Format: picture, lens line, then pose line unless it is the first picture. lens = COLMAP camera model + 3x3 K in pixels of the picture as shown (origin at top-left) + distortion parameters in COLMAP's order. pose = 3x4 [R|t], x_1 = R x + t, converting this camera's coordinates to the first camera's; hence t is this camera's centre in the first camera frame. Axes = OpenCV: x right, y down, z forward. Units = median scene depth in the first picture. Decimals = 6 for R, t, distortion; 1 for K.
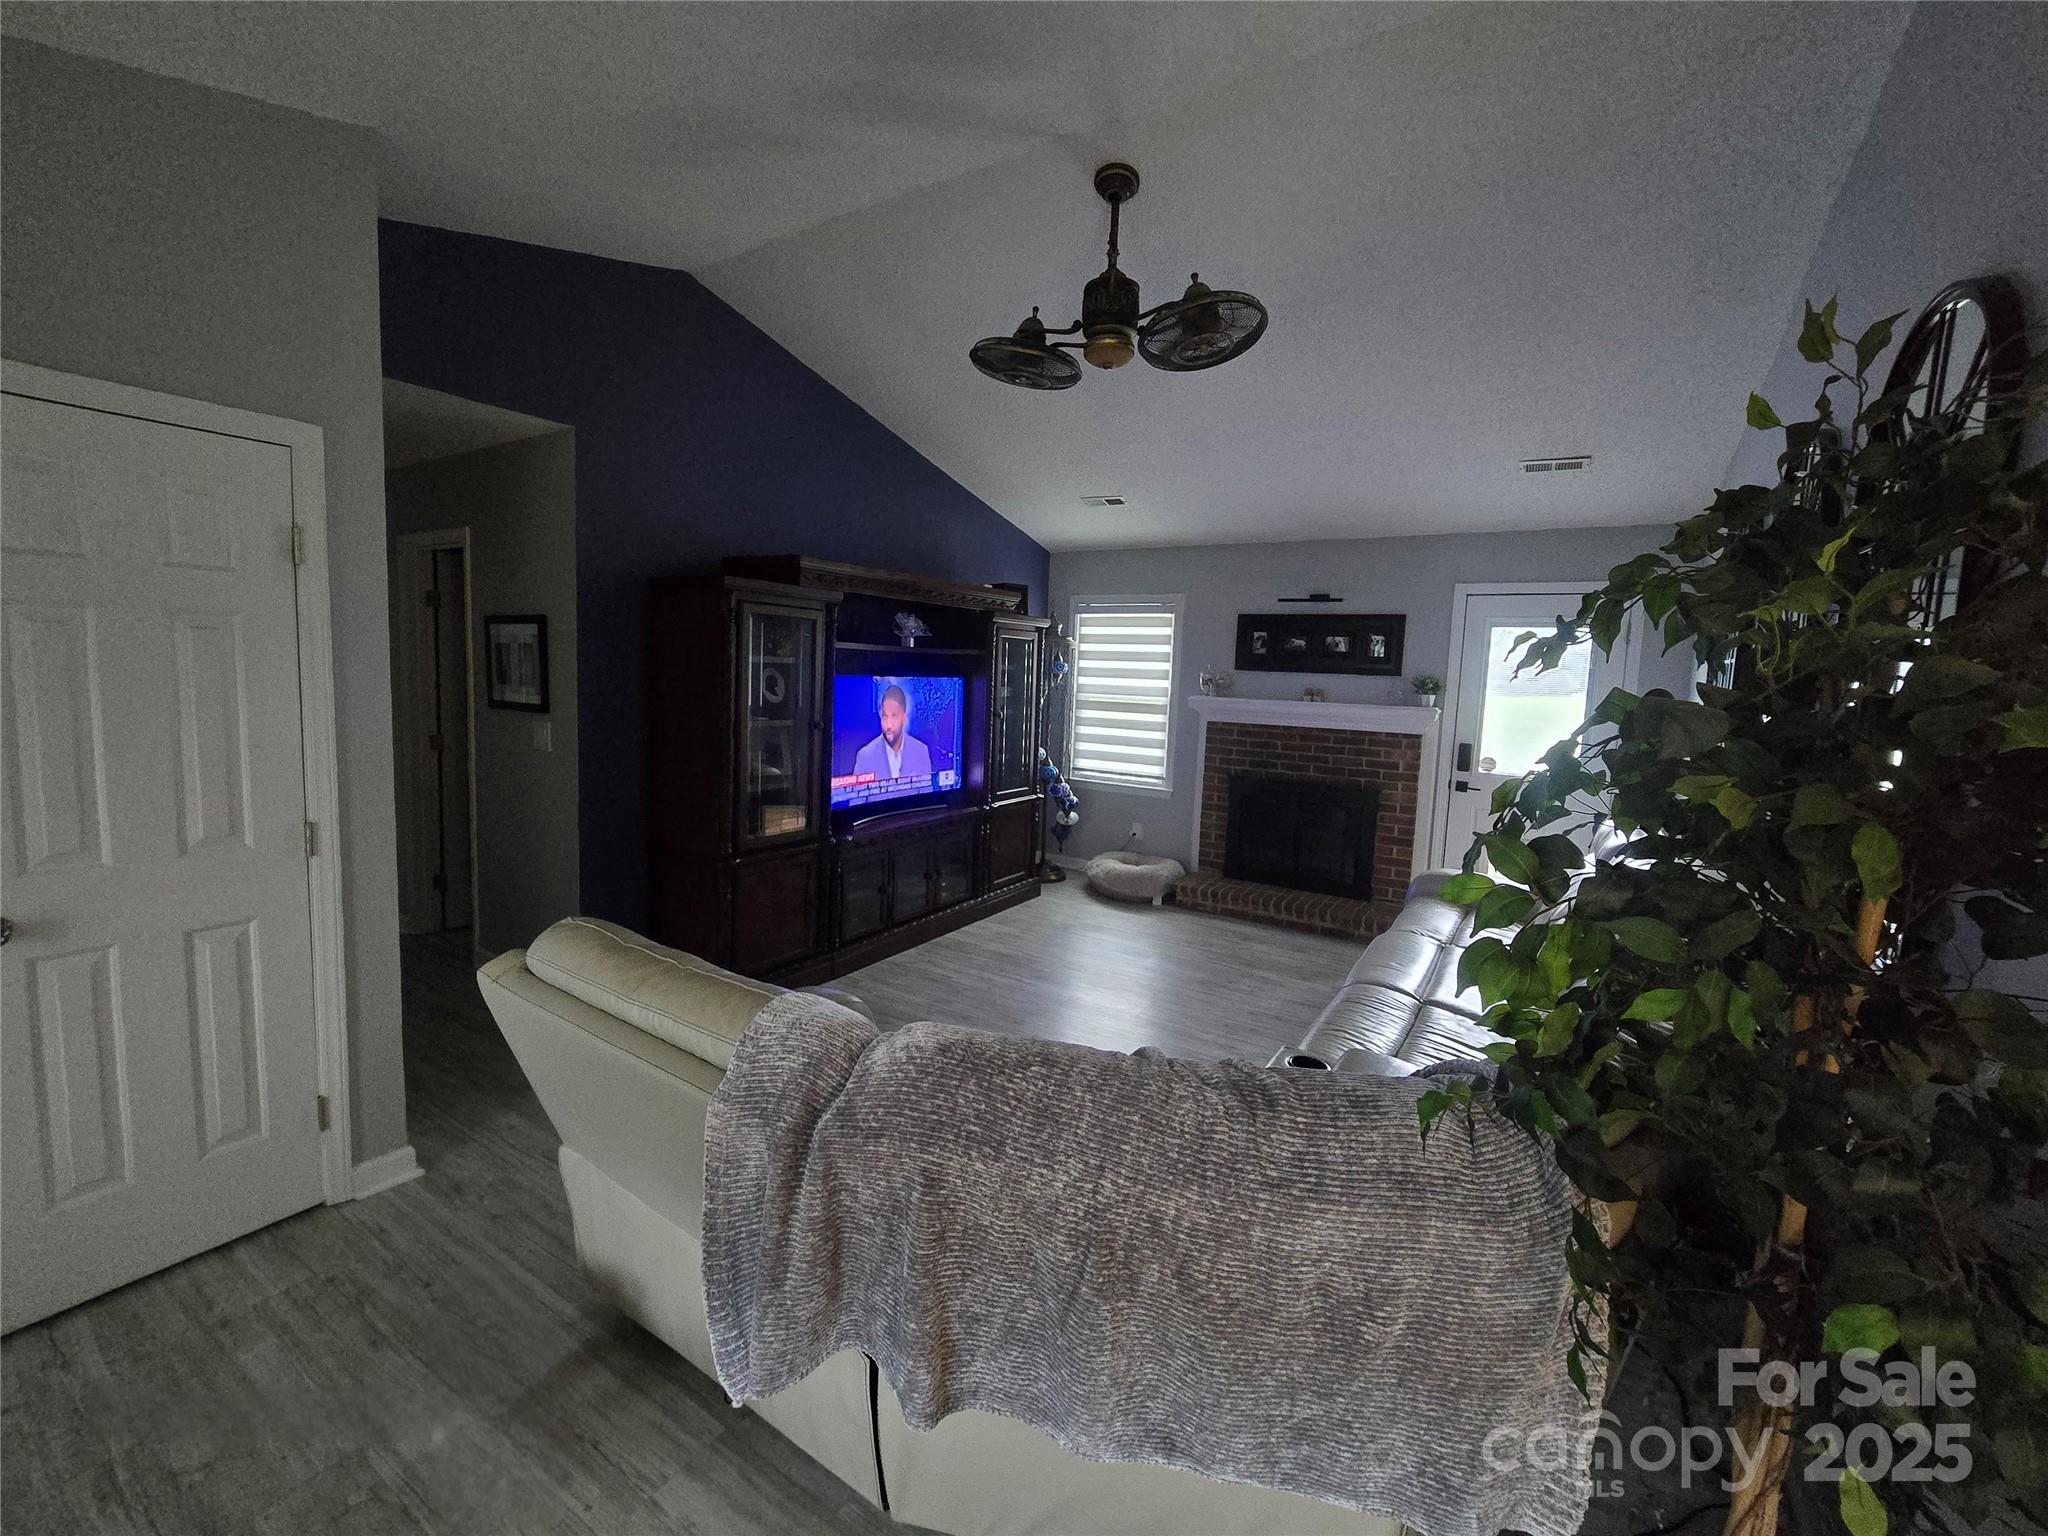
lens RADIAL K [[849.1, 0, 1017.9], [0, 849.1, 751.4], [0, 0, 1]] dist [0.003708, -0.000275]
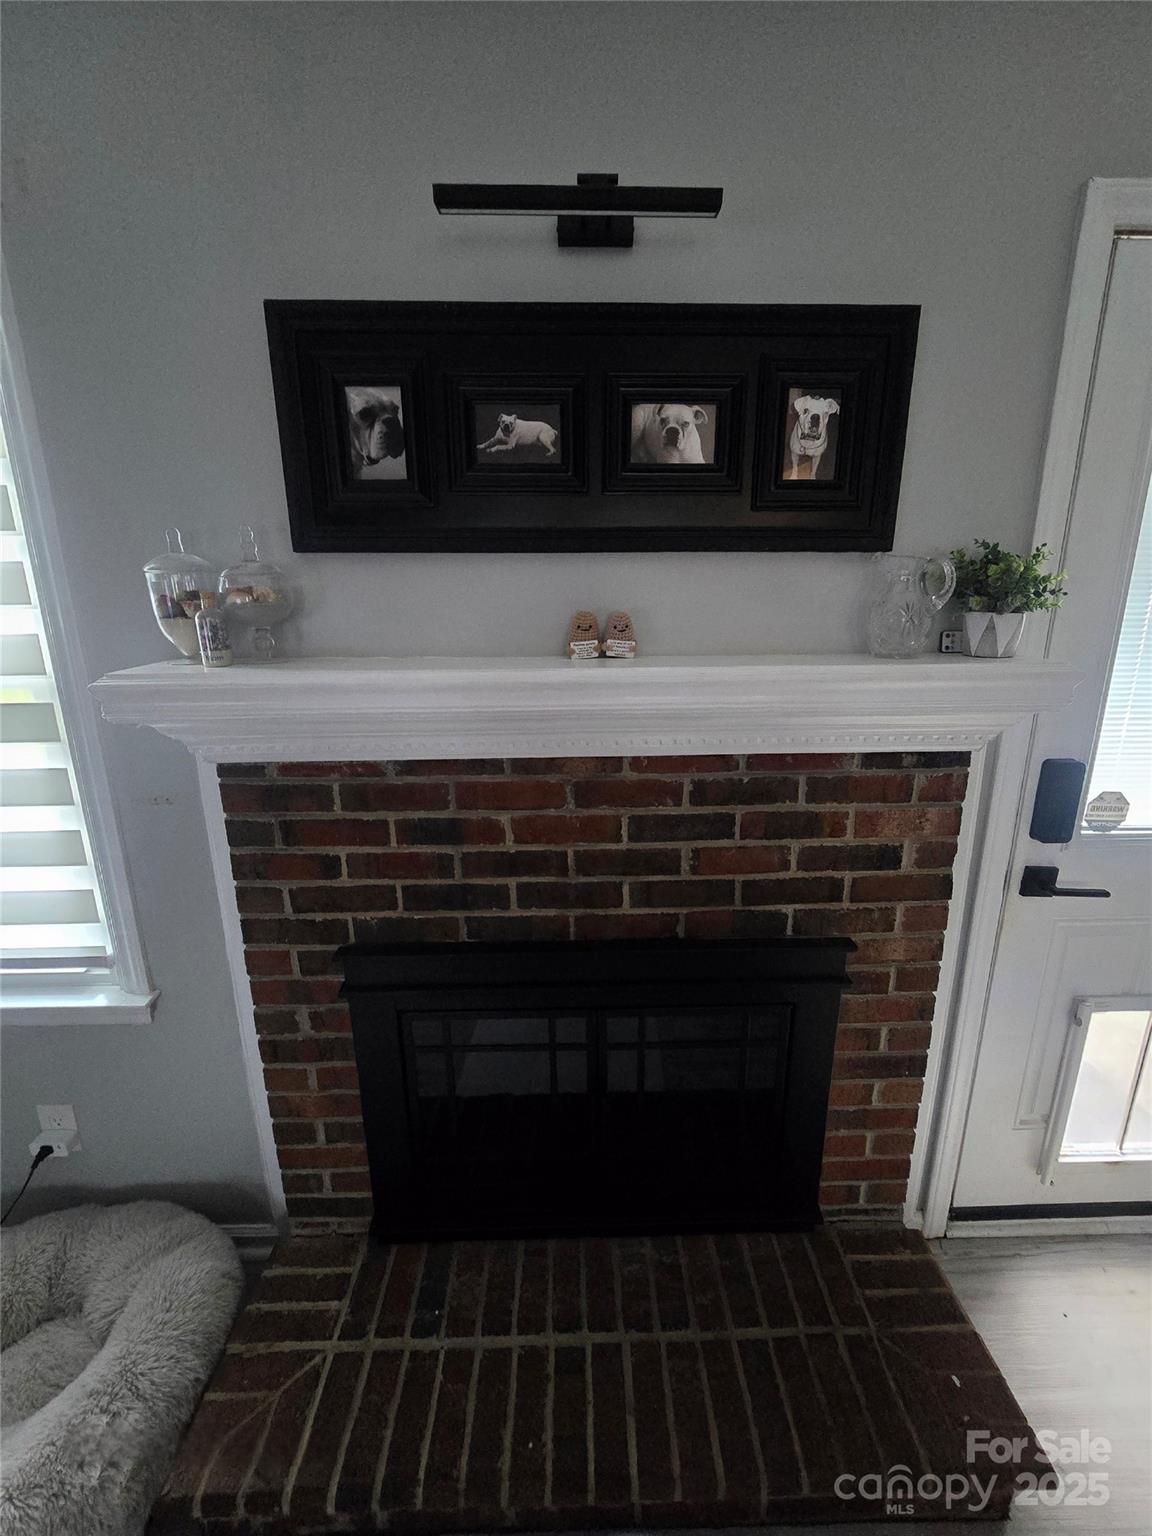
lens RADIAL K [[636.8, 0, 584.8], [0, 636.8, 764.4], [0, 0, 1]] dist [0.003708, -0.000275]
pose [[0.827980, -0.183134, 0.530011, 0.227572], [0.093412, 0.977007, 0.191656, -0.065904], [-0.552923, -0.109179, 0.826049, 0.834313]]
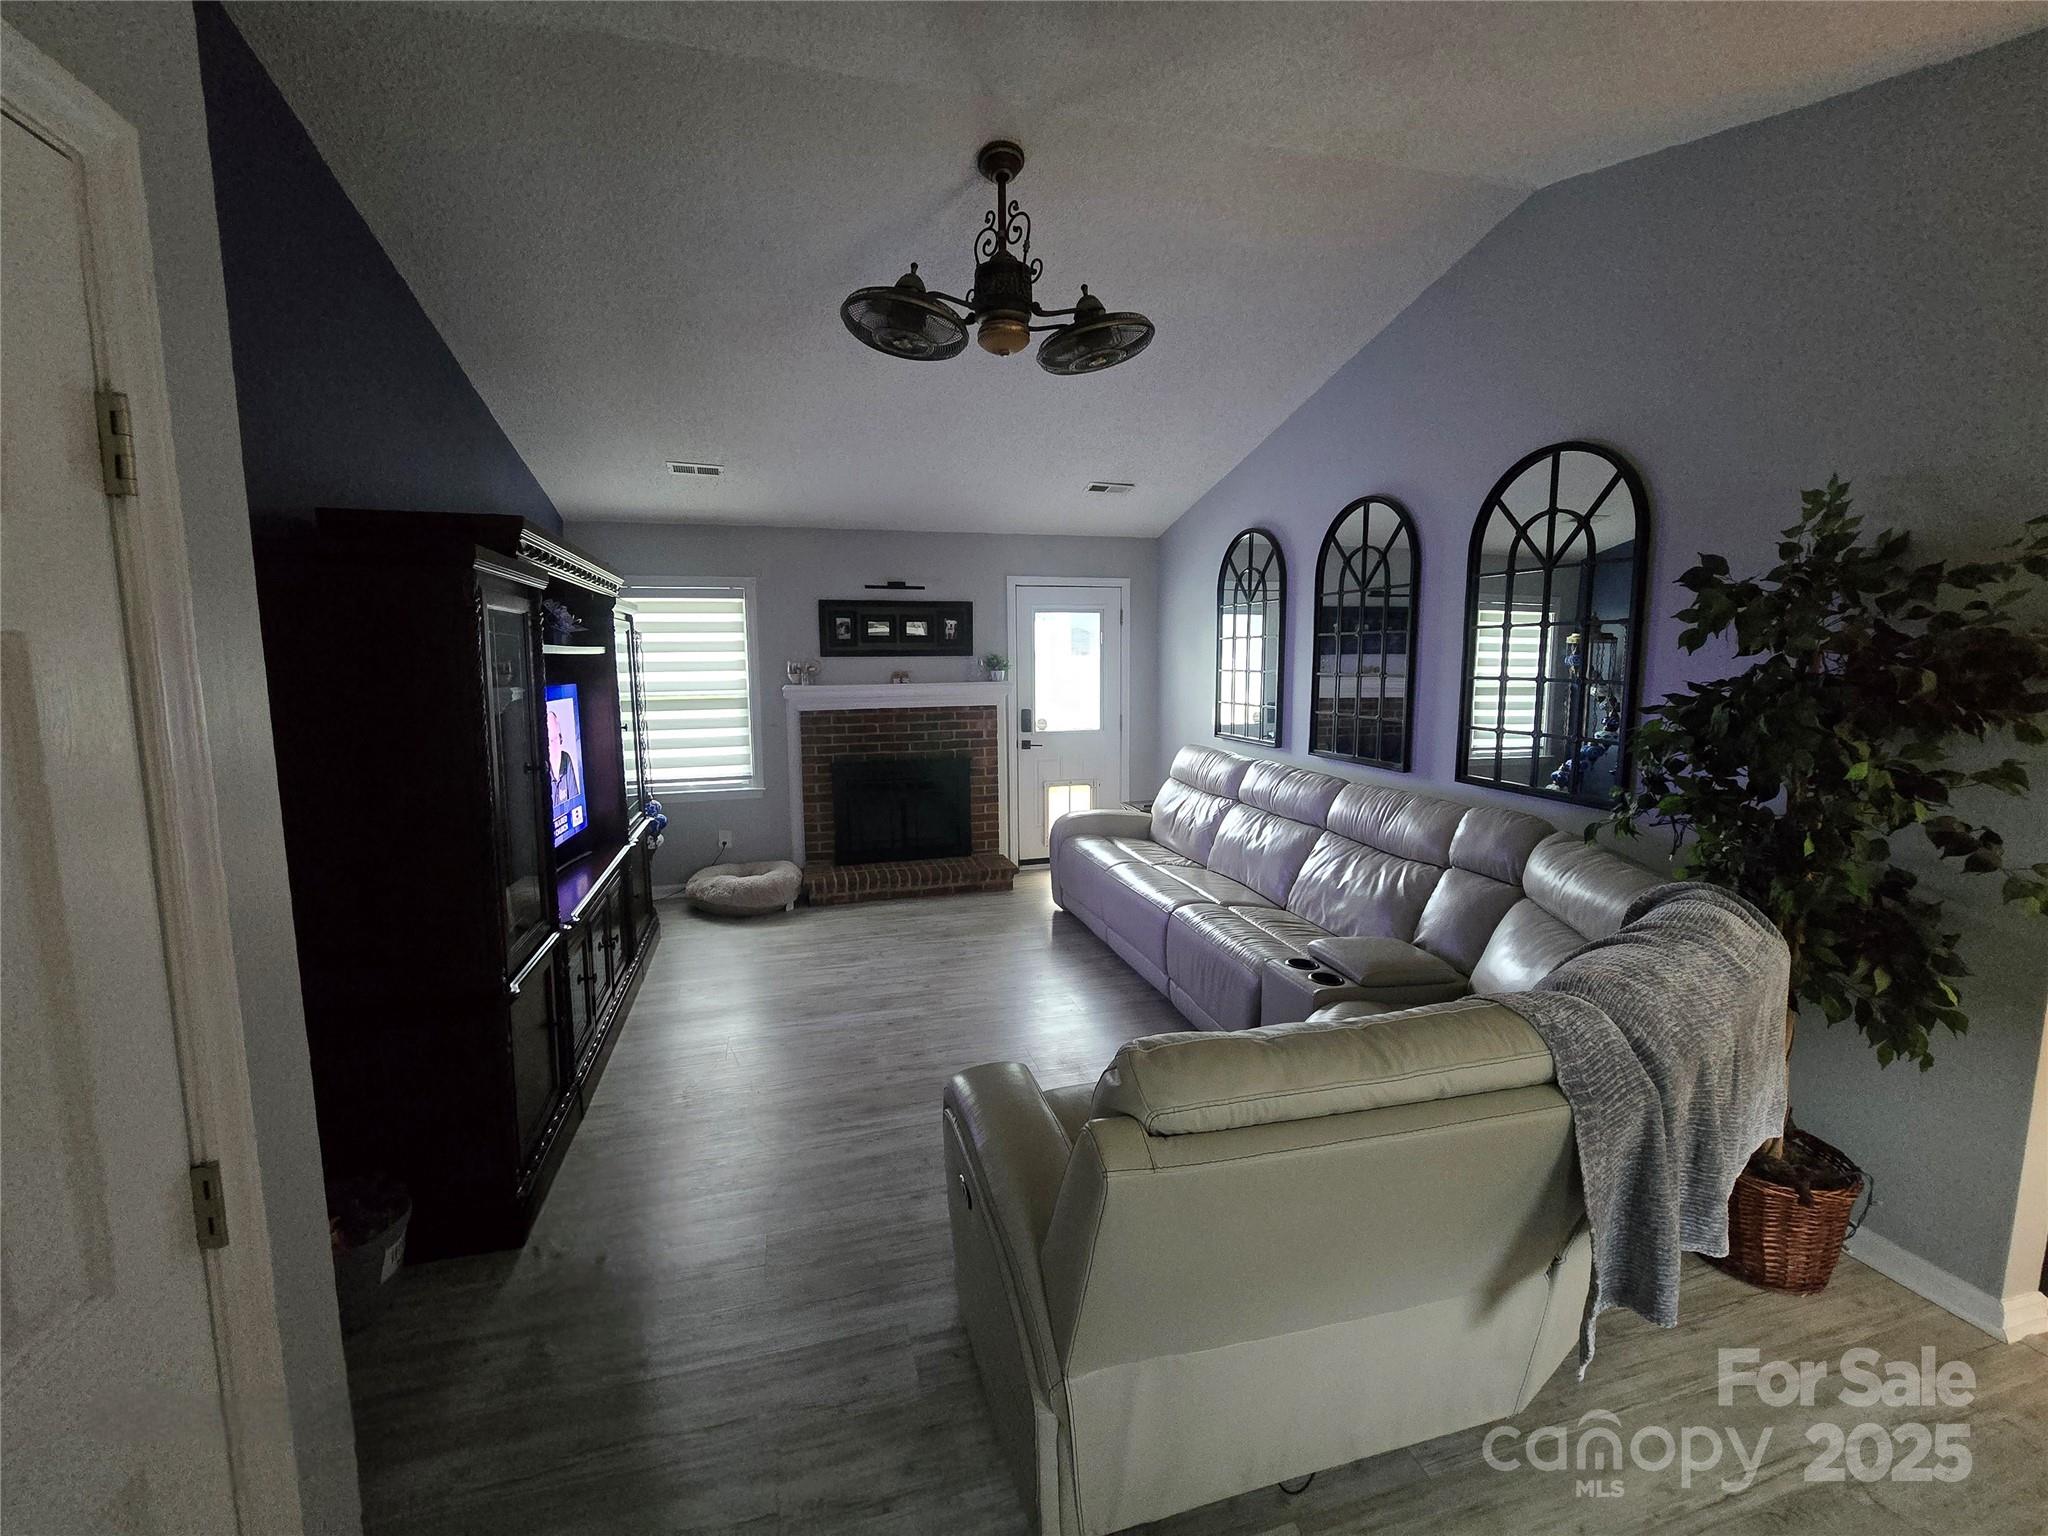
lens RADIAL K [[849.1, 0, 1014.7], [0, 849.1, 756.3], [0, 0, 1]] dist [0.003708, -0.000275]
pose [[0.674032, -0.131369, 0.726927, -0.342928], [0.108982, 0.990976, 0.078035, -0.035904], [-0.730619, 0.026624, 0.682266, 0.176768]]
